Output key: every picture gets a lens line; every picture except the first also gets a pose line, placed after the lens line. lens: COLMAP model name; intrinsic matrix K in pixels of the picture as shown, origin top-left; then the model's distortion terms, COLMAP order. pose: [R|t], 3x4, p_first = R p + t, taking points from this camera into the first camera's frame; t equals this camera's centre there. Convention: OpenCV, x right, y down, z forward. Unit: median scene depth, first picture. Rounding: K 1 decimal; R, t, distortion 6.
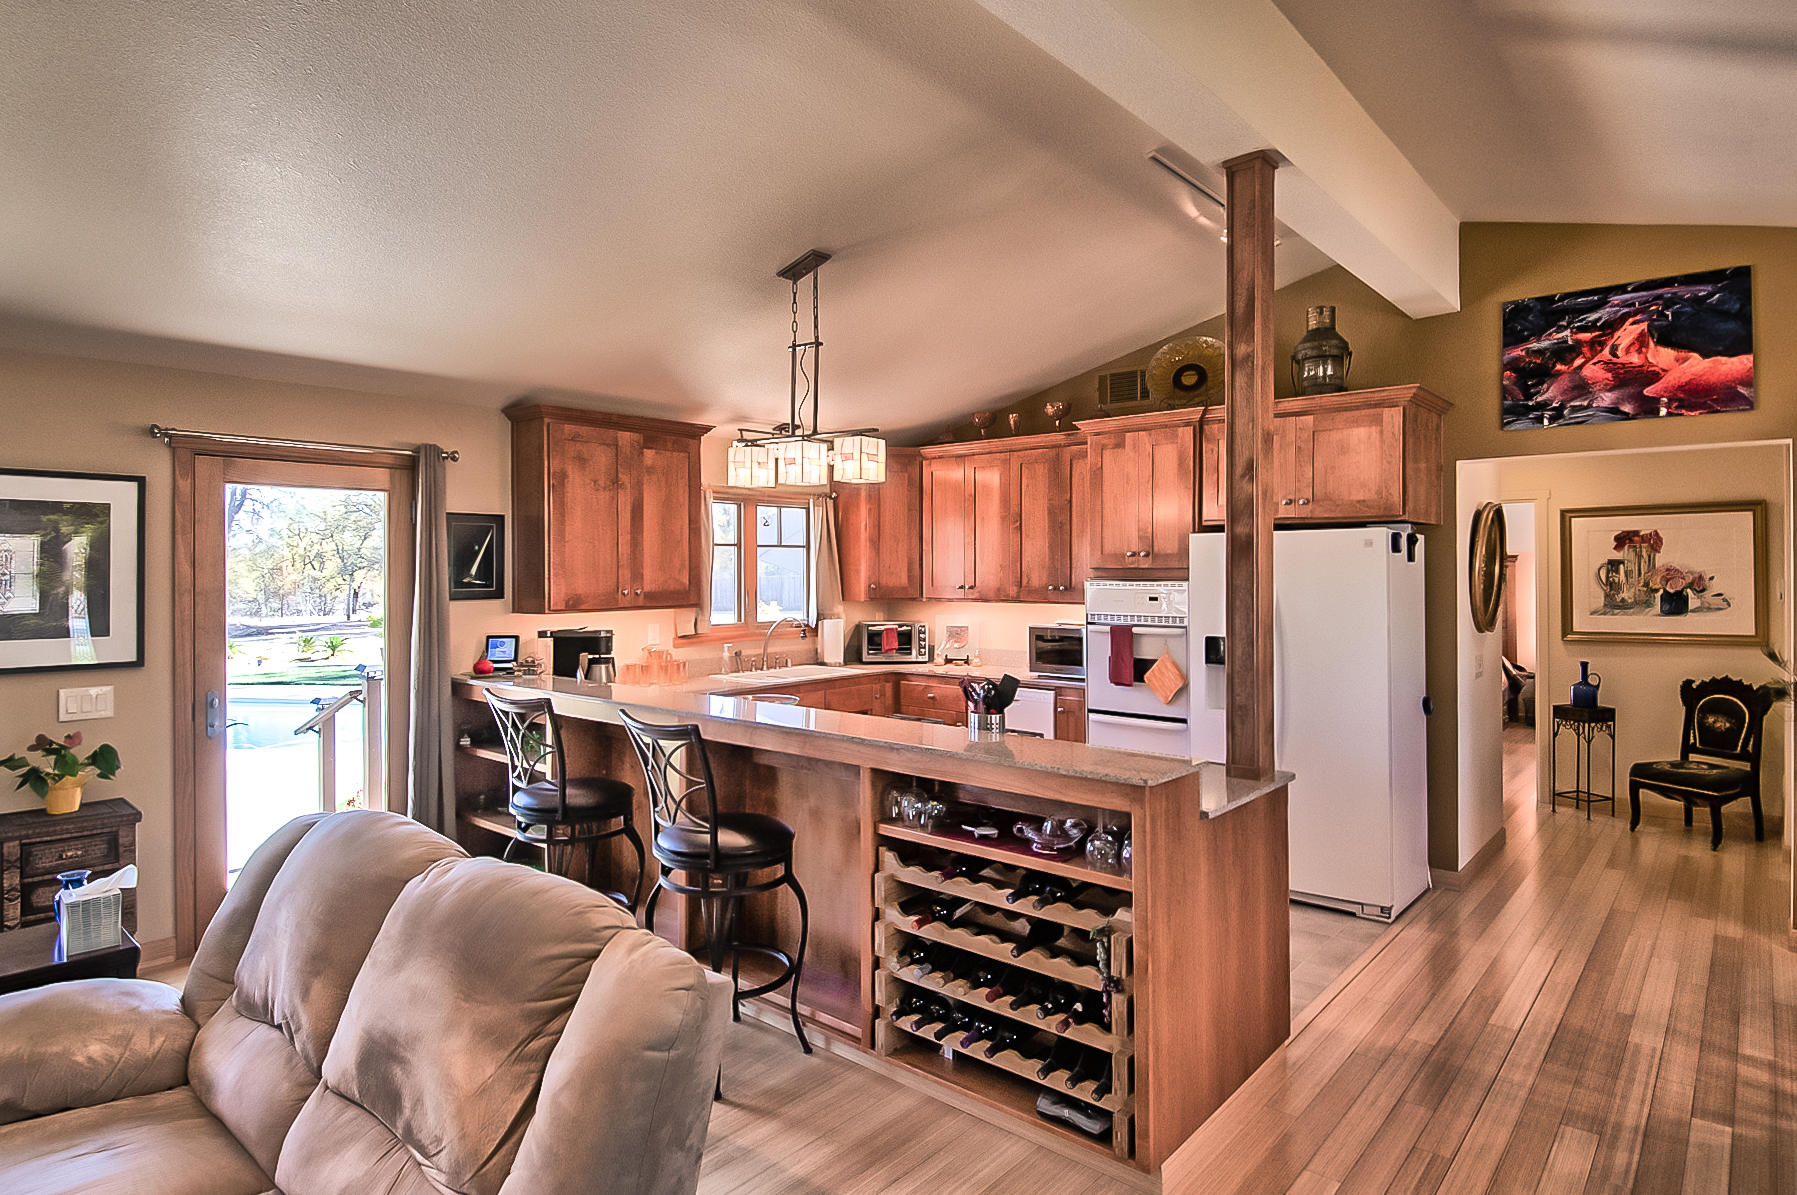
lens RADIAL K [[966.4, 0, 890.3], [0, 966.4, 568.9], [0, 0, 1]] dist [0.001050, -0.000220]
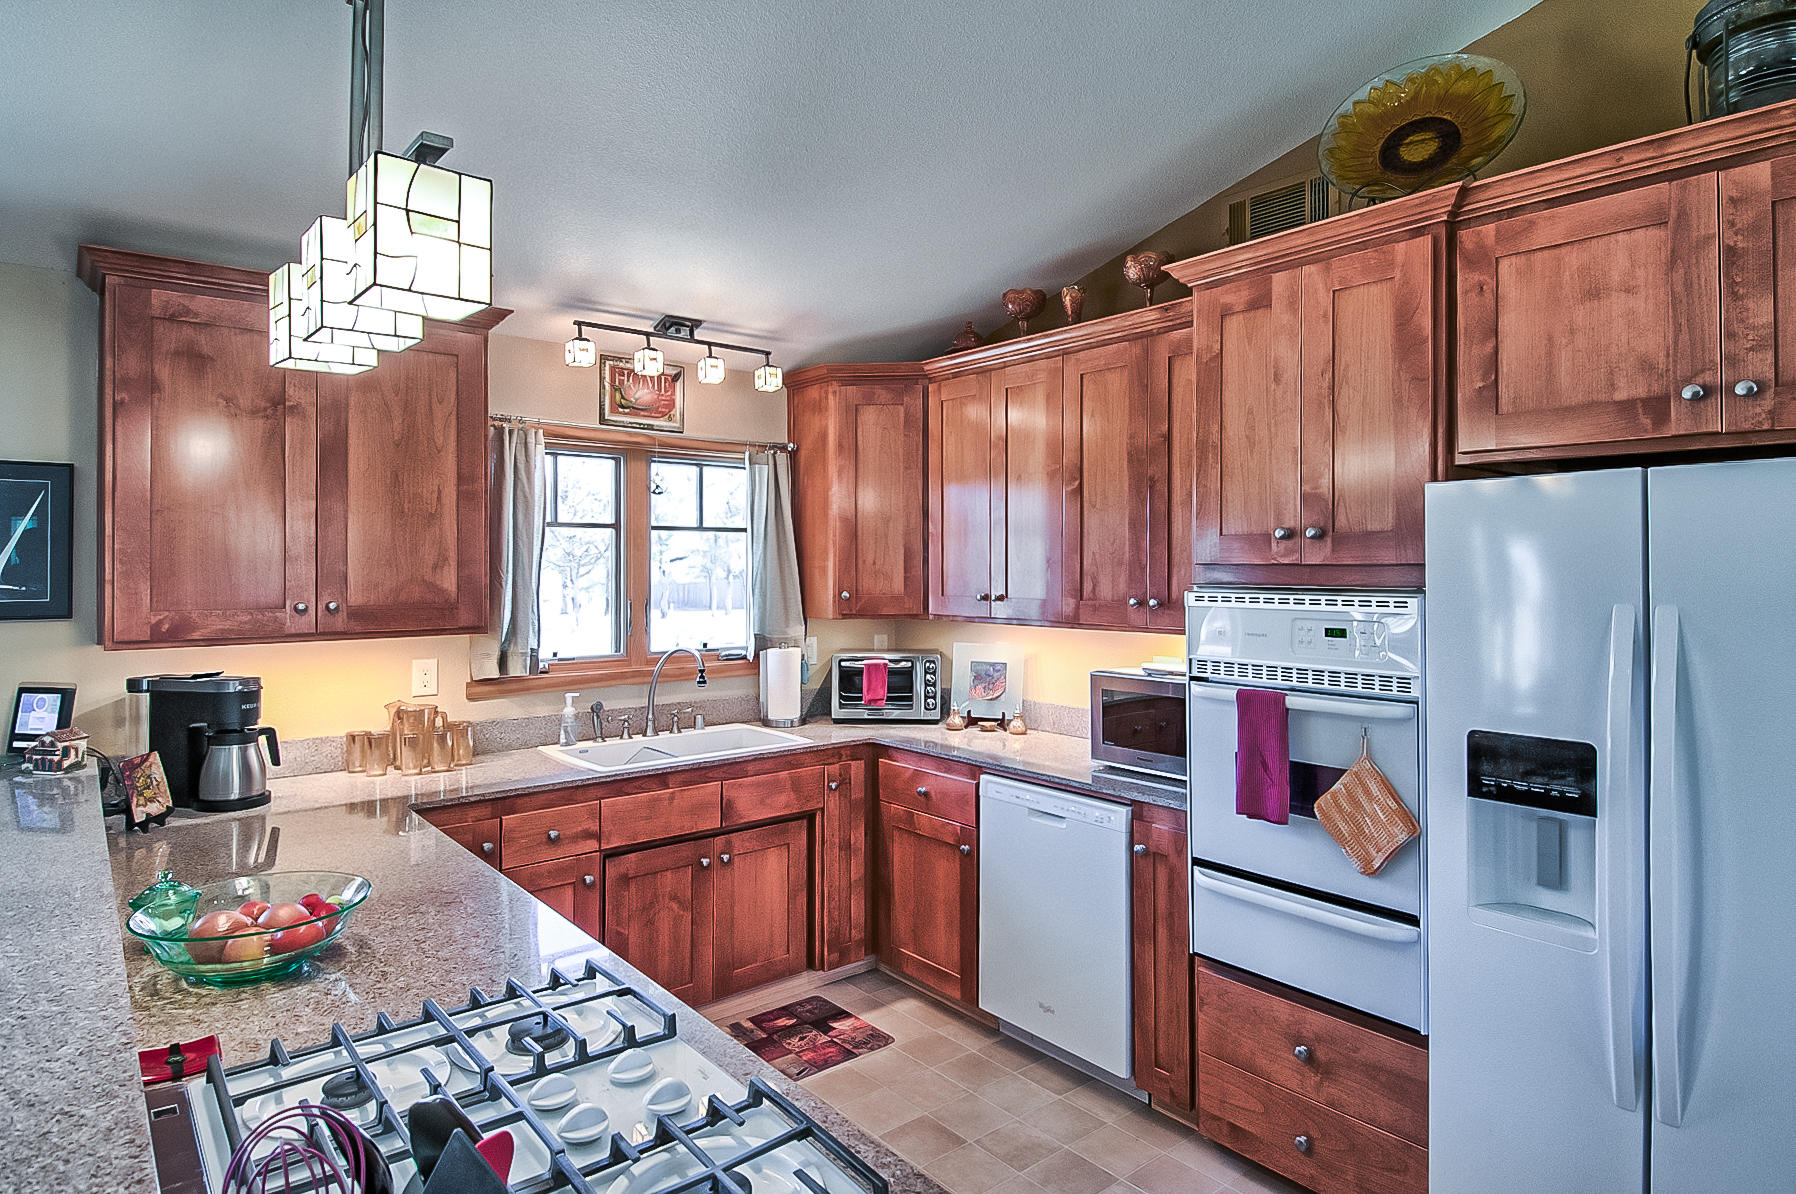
lens RADIAL K [[980.4, 0, 900.3], [0, 980.4, 558.4], [0, 0, 1]] dist [0.002076, -0.000348]
pose [[0.987894, 0.000825, -0.155128, 0.131657], [-0.002306, 0.999953, -0.009368, 0.001219], [0.155113, 0.009613, 0.987850, 0.476509]]
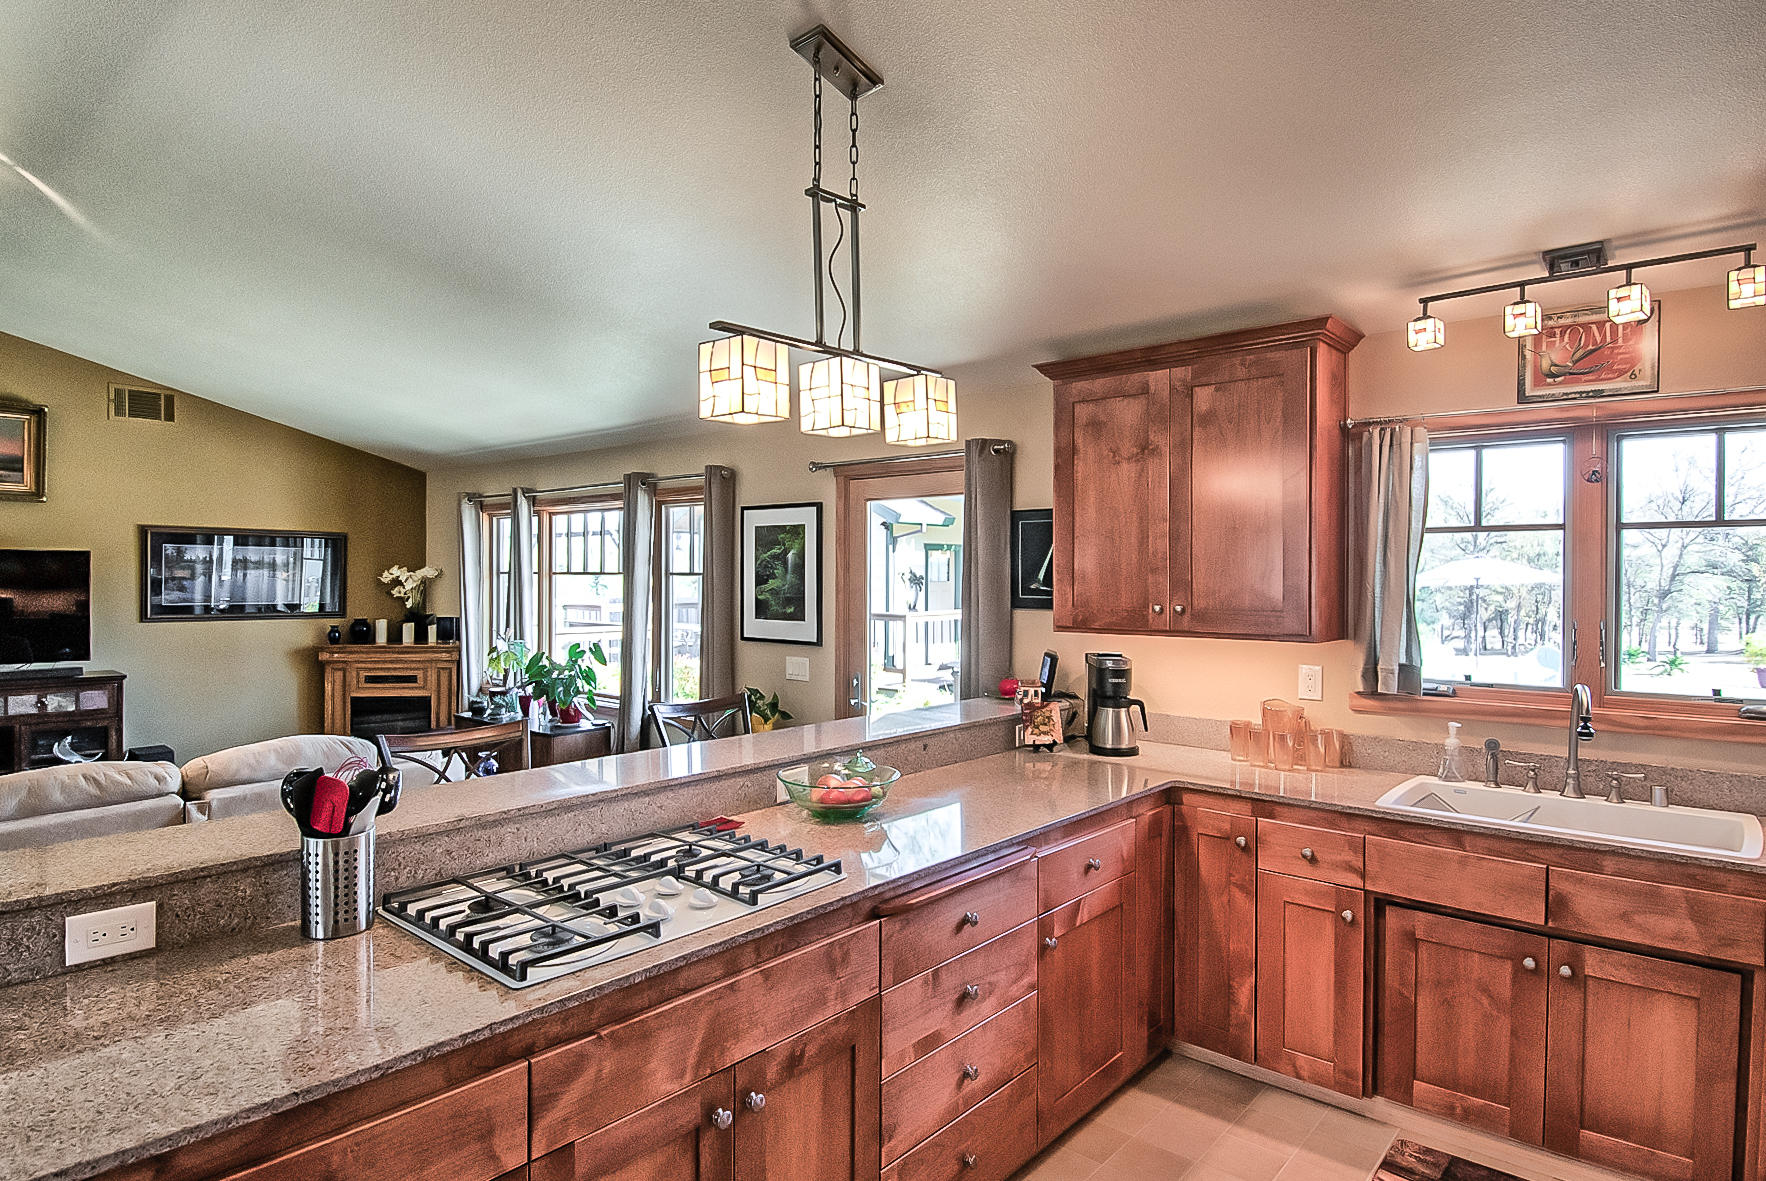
lens RADIAL K [[972.5, 0, 883.0], [0, 972.5, 590.5], [0, 0, 1]] dist [0.024779, -0.037353]
pose [[-0.006358, 0.018189, -0.999814, 0.379422], [-0.004754, 0.999823, 0.018220, 0.000092], [0.999968, 0.004869, -0.006271, 0.756290]]
